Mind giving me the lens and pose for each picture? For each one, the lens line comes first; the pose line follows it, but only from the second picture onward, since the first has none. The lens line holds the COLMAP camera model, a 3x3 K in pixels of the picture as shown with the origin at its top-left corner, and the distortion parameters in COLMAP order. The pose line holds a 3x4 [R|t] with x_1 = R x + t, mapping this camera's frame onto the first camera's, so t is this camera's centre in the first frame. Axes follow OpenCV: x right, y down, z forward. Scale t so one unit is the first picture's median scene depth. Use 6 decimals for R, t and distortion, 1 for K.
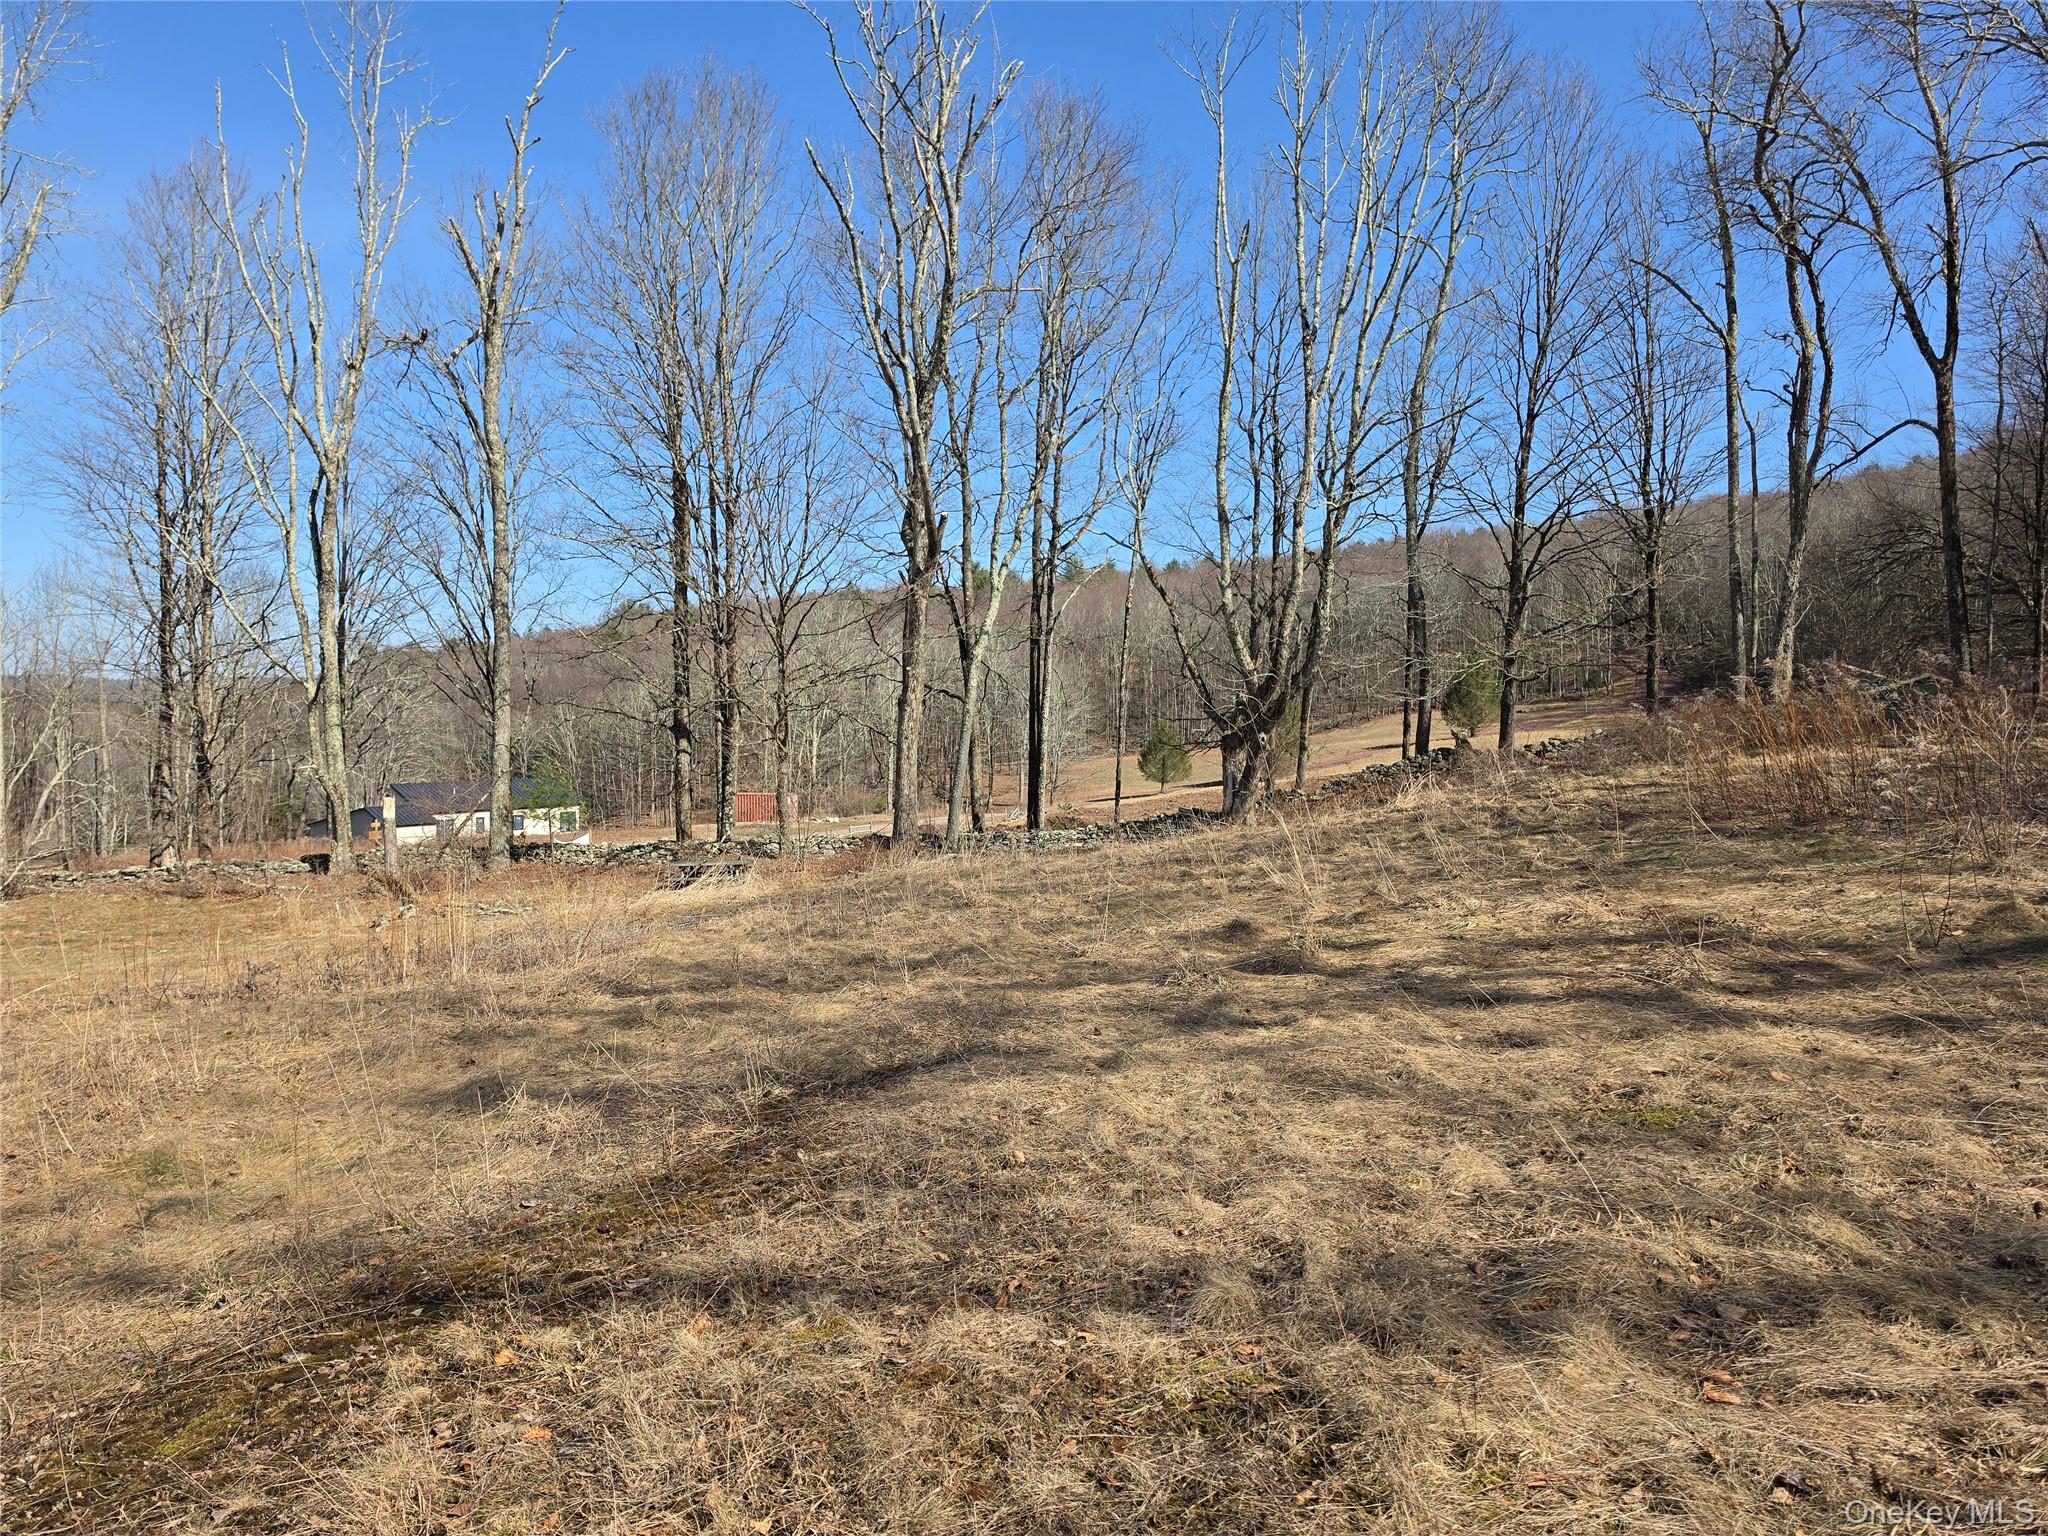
lens RADIAL K [[1425.4, 0, 1030.7], [0, 1425.4, 770.5], [0, 0, 1]] dist [0.065759, -0.076937]
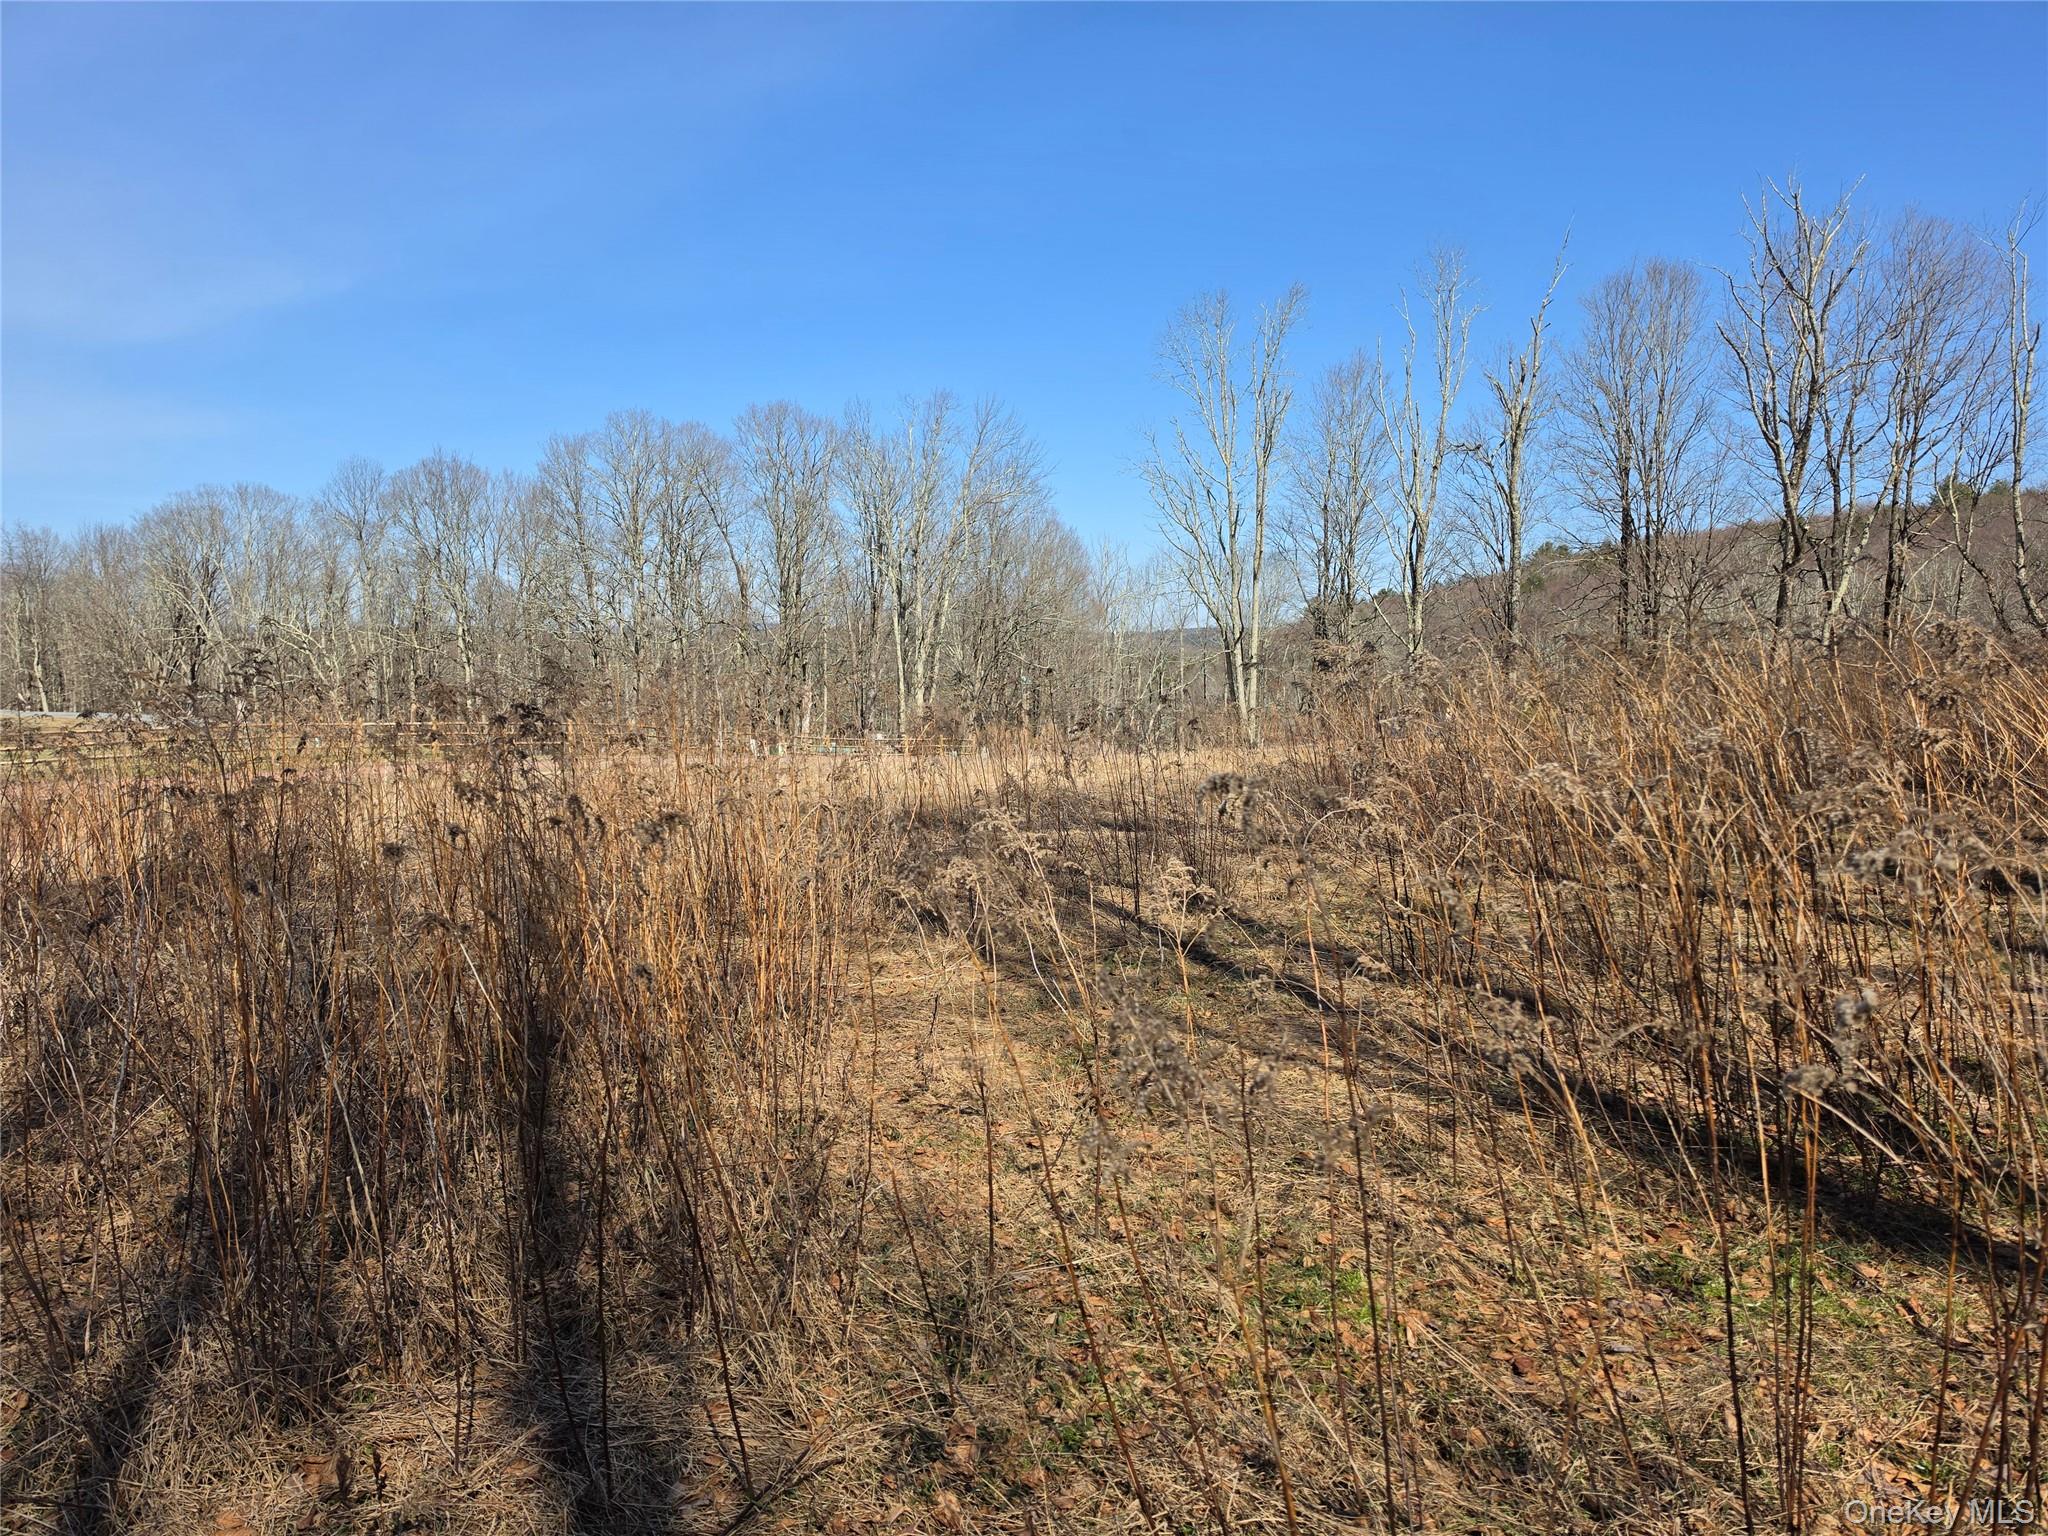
lens RADIAL K [[1425.4, 0, 1011.0], [0, 1425.4, 758.5], [0, 0, 1]] dist [0.065759, -0.076937]
pose [[0.814748, 0.035865, -0.578705, 0.152357], [-0.007997, 0.998685, 0.050635, 0.000067], [0.579760, -0.036627, 0.813964, -0.794771]]
